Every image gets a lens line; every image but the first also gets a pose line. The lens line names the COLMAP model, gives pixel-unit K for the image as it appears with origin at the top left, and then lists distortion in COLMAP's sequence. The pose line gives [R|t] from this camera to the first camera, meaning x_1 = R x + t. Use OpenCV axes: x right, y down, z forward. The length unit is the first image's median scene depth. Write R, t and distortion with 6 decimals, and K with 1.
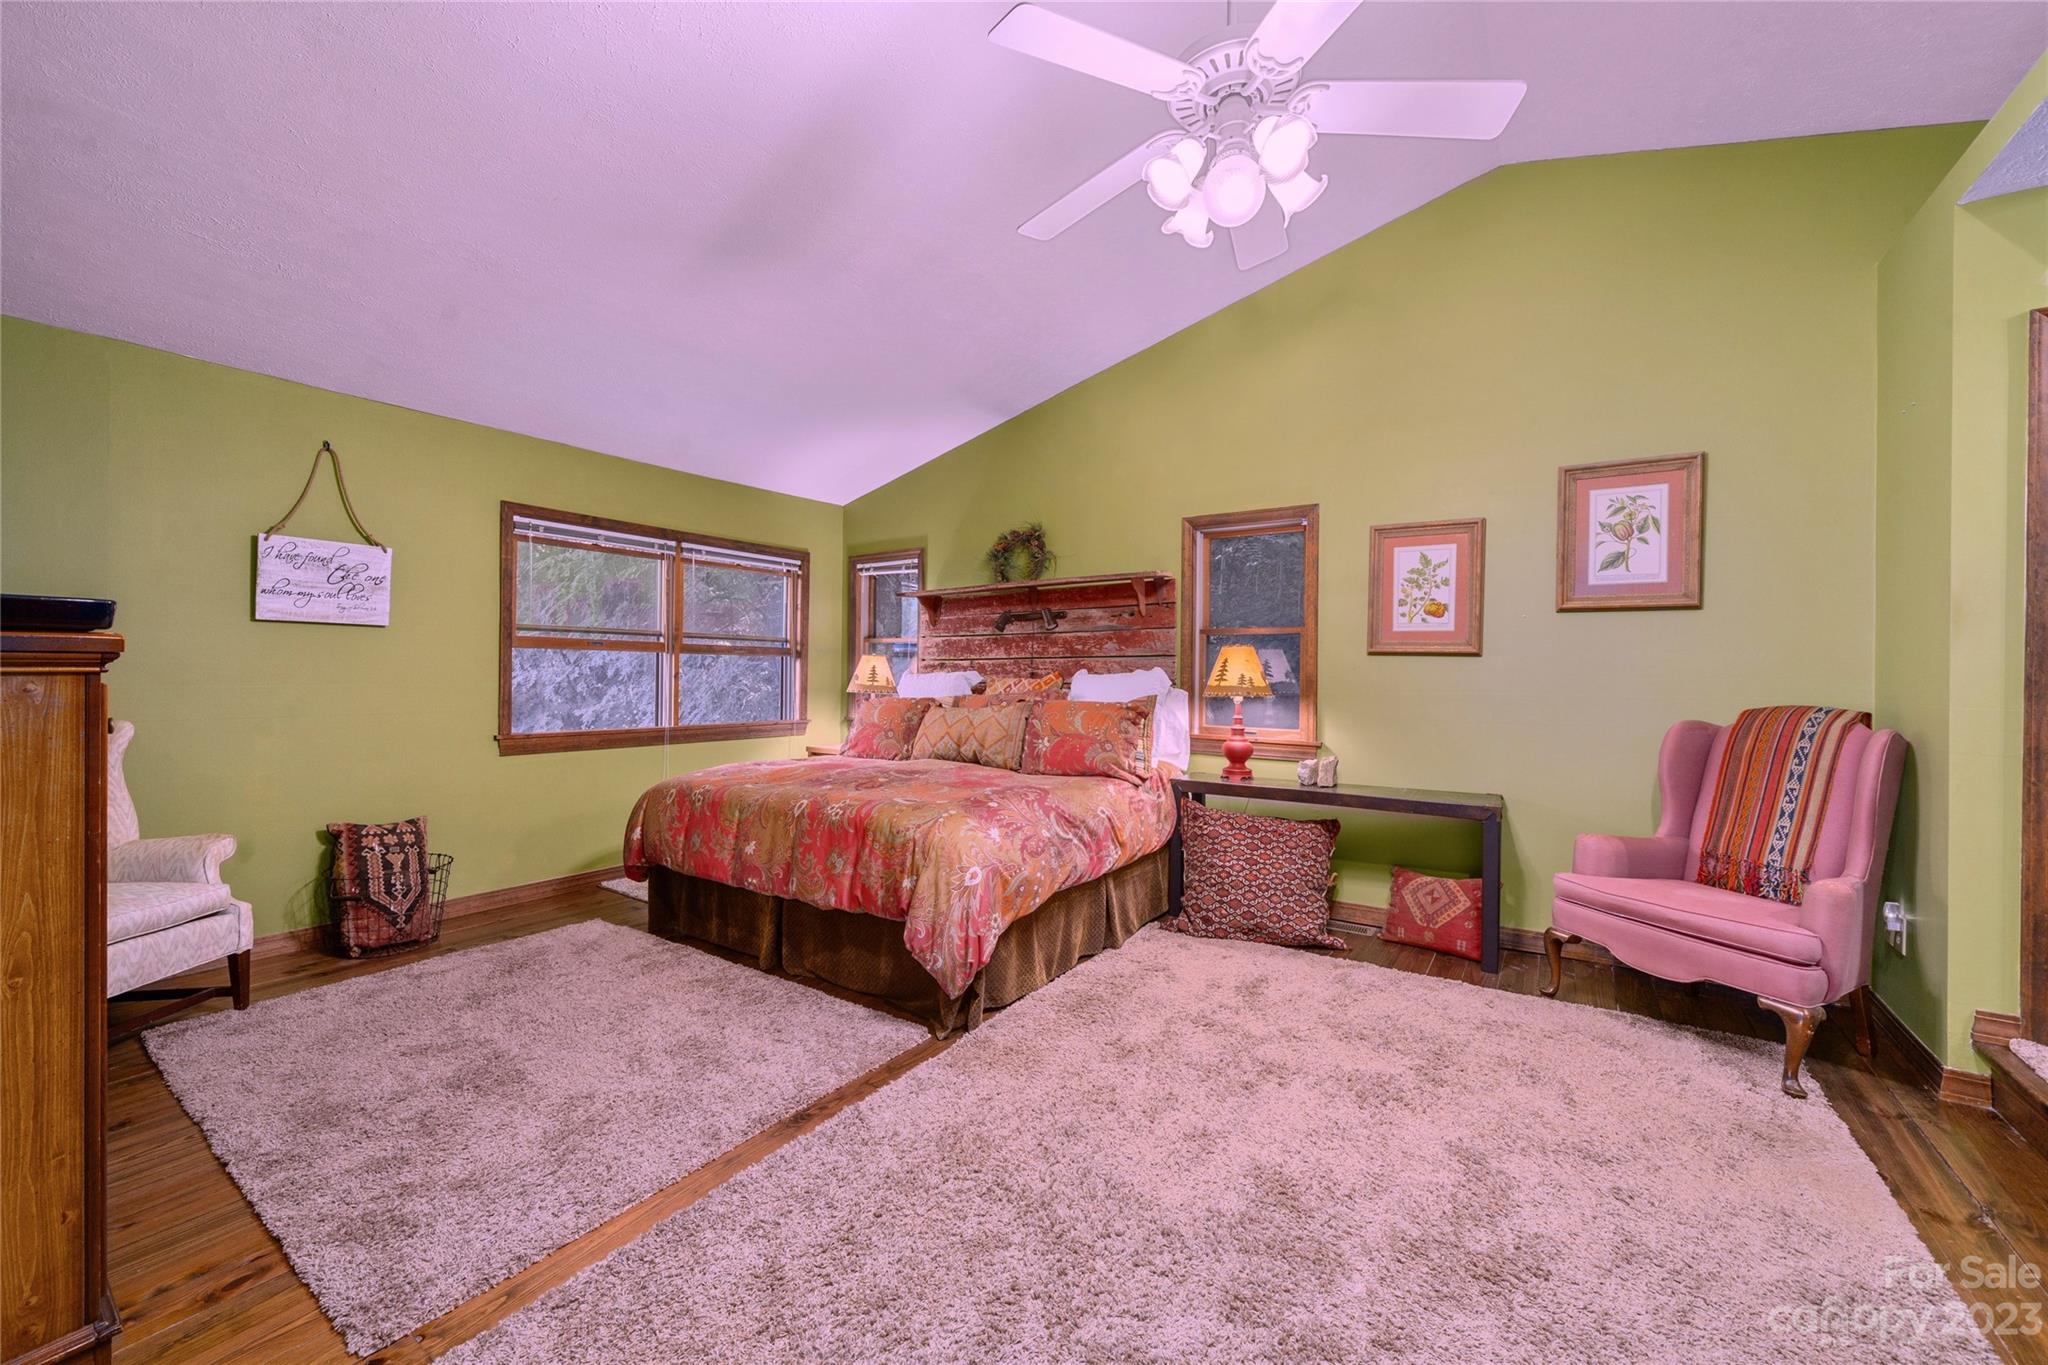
lens RADIAL K [[790.5, 0, 1020.7], [0, 790.5, 679.0], [0, 0, 1]] dist [0.001866, 0.000191]
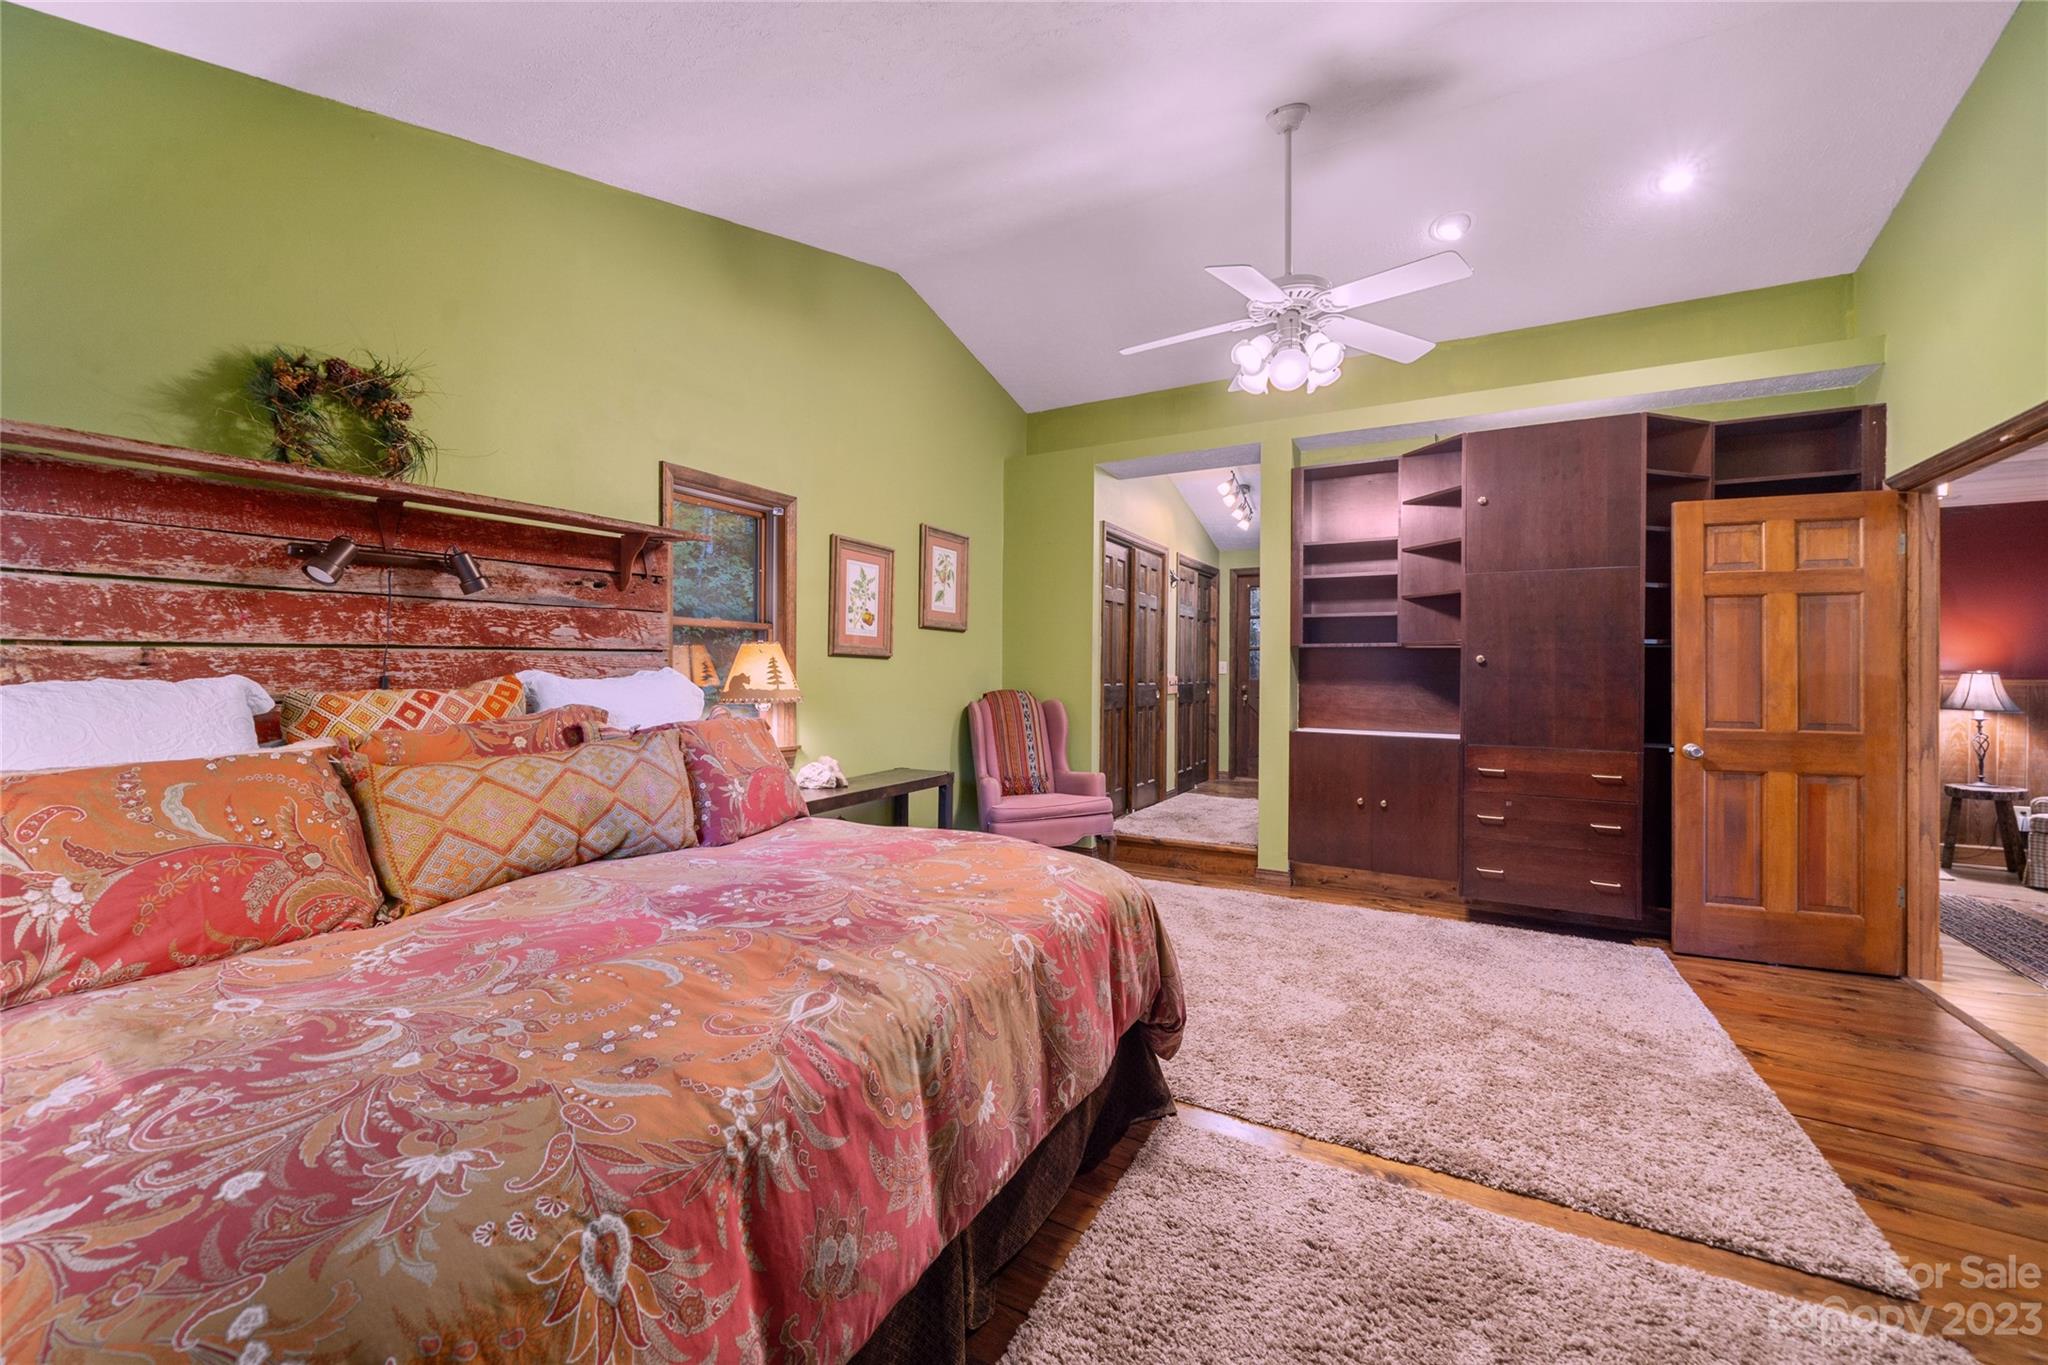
lens RADIAL K [[790.5, 0, 1026.2], [0, 790.5, 675.1], [0, 0, 1]] dist [0.001866, 0.000191]
pose [[-0.092689, -0.012275, 0.995619, -0.528475], [0.004934, 0.999906, 0.012787, -0.014445], [-0.995683, 0.006098, -0.092620, 0.704654]]
